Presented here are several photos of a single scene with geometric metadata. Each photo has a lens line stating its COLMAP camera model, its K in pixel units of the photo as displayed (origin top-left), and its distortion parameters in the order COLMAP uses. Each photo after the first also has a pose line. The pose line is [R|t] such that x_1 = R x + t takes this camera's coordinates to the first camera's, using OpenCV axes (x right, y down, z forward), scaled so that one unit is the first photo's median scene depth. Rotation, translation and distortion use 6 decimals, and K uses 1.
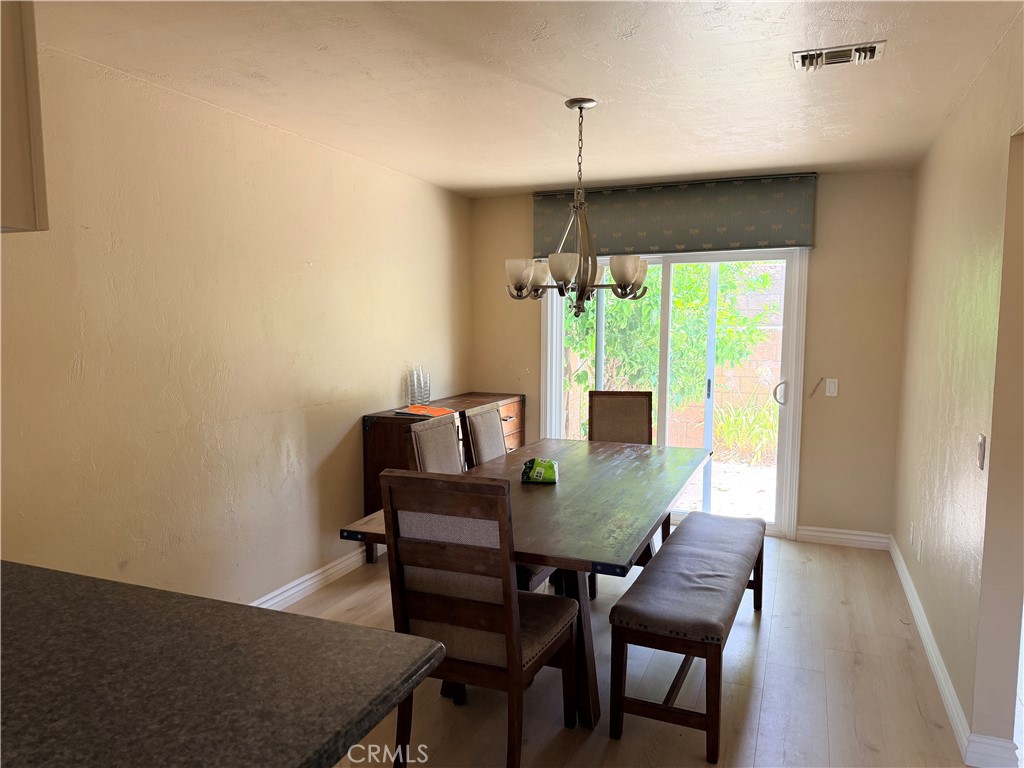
lens RADIAL K [[725.2, 0, 503.0], [0, 725.2, 382.2], [0, 0, 1]] dist [0.040425, -0.058221]
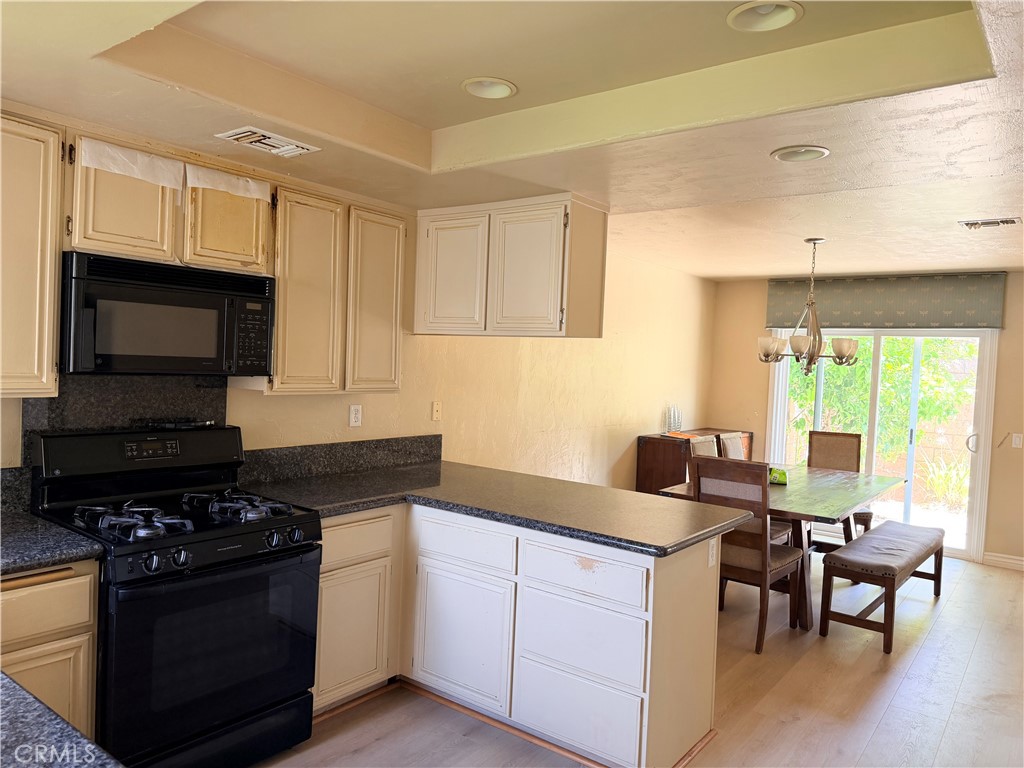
lens RADIAL K [[725.2, 0, 516.3], [0, 725.2, 378.2], [0, 0, 1]] dist [0.040425, -0.058221]
pose [[0.966942, 0.049591, -0.250127, -0.072046], [-0.066369, 0.996044, -0.059091, 0.032029], [0.246207, 0.073738, 0.966408, -0.435560]]
